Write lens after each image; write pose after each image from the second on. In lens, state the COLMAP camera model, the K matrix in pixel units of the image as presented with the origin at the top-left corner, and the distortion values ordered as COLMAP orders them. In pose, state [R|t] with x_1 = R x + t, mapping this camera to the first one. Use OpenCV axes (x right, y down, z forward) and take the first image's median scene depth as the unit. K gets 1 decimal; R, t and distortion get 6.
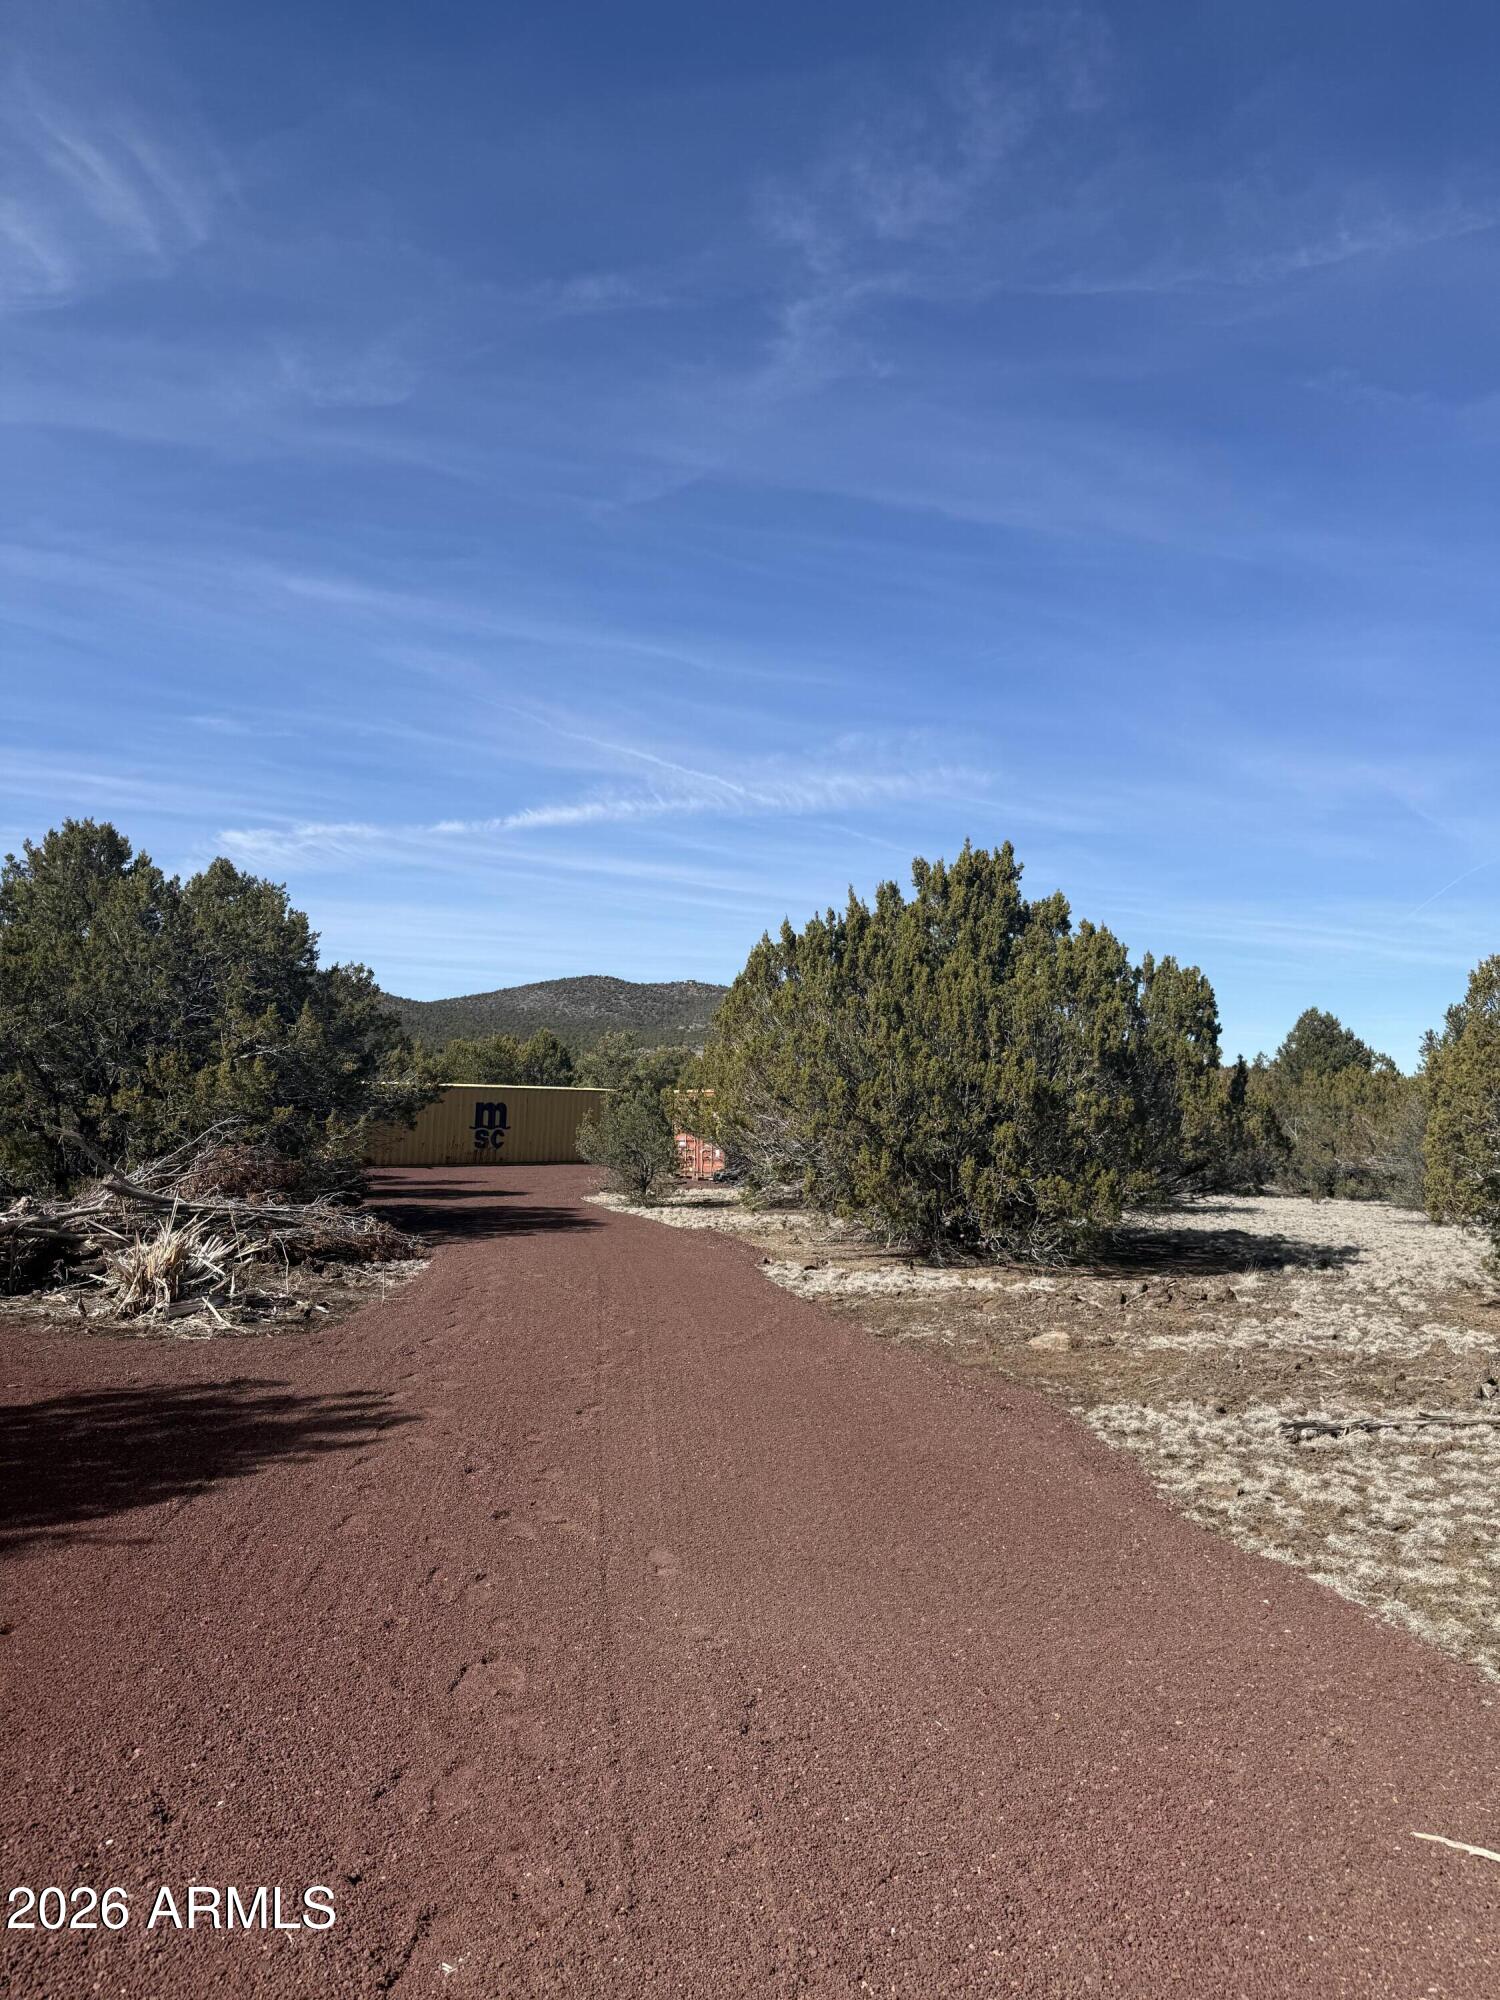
lens RADIAL K [[1374.2, 0, 771.0], [0, 1374.2, 980.9], [0, 0, 1]] dist [0.054401, -0.016326]
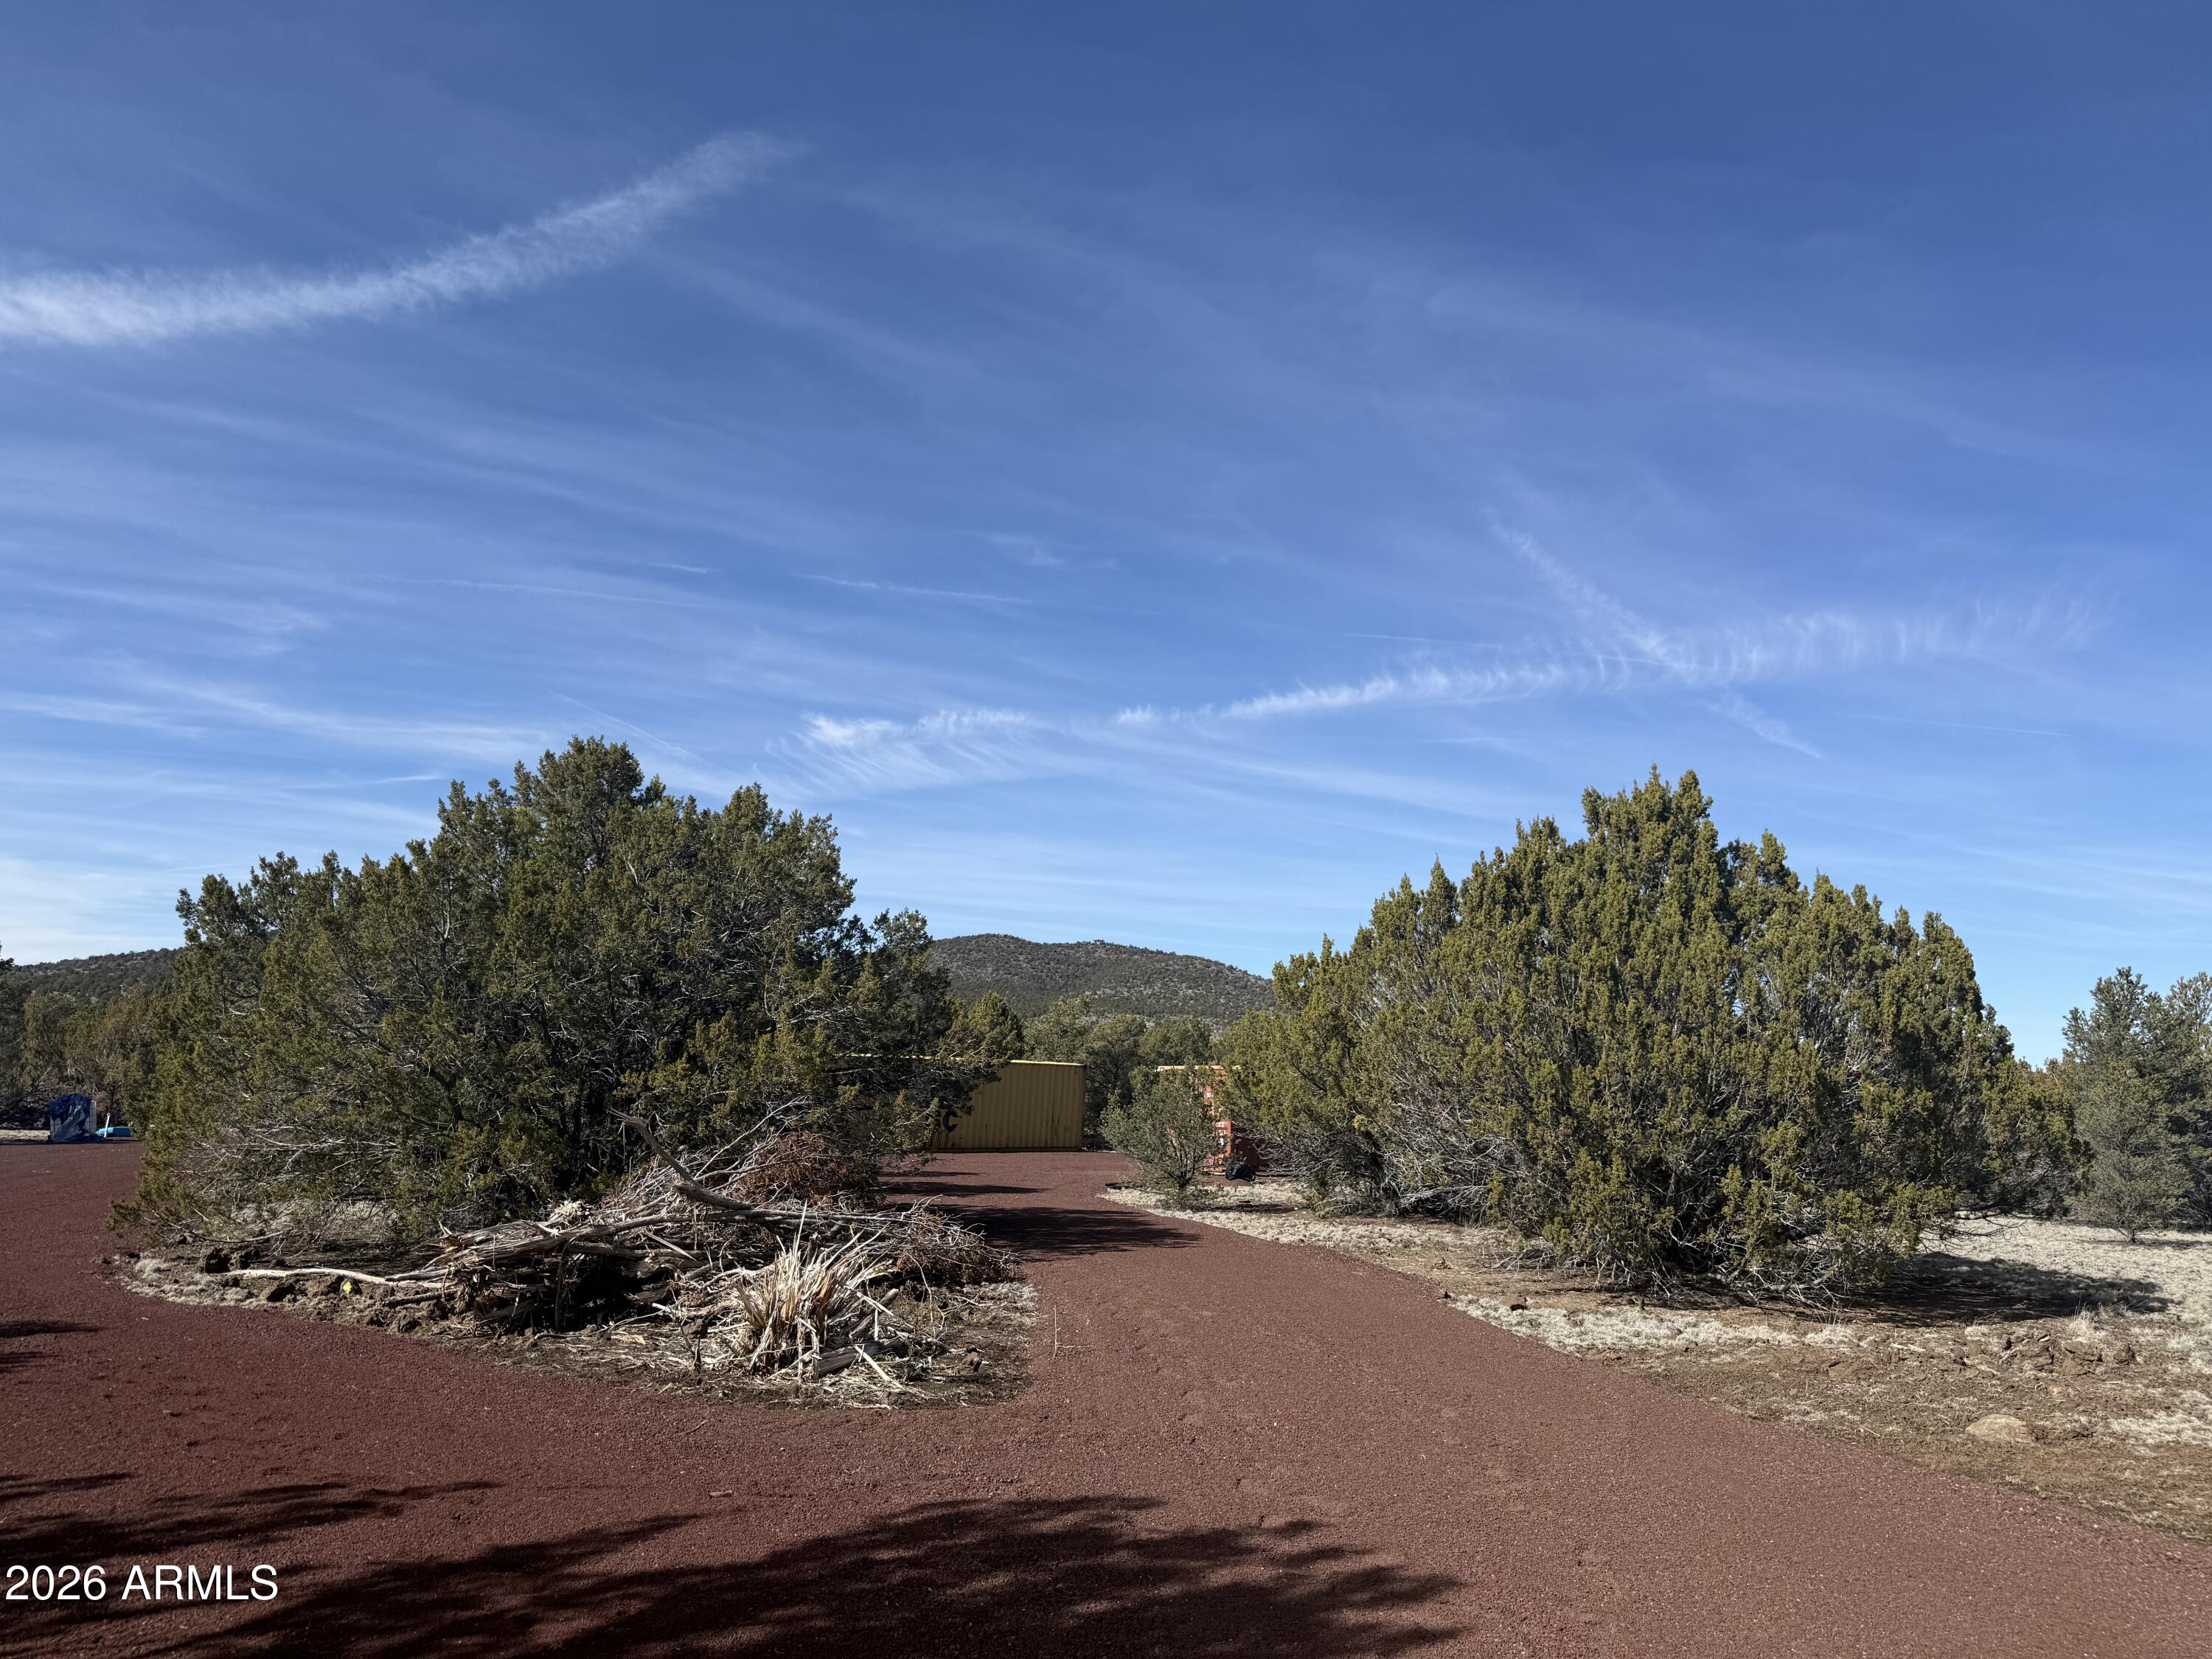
lens RADIAL K [[1519.9, 0, 1150.3], [0, 1519.9, 804.9], [0, 0, 1]] dist [0.054401, -0.016326]
pose [[0.999712, 0.008195, -0.022572, -0.147777], [-0.010178, 0.995963, -0.089184, 0.004380], [0.021750, 0.089388, 0.995759, 0.092565]]
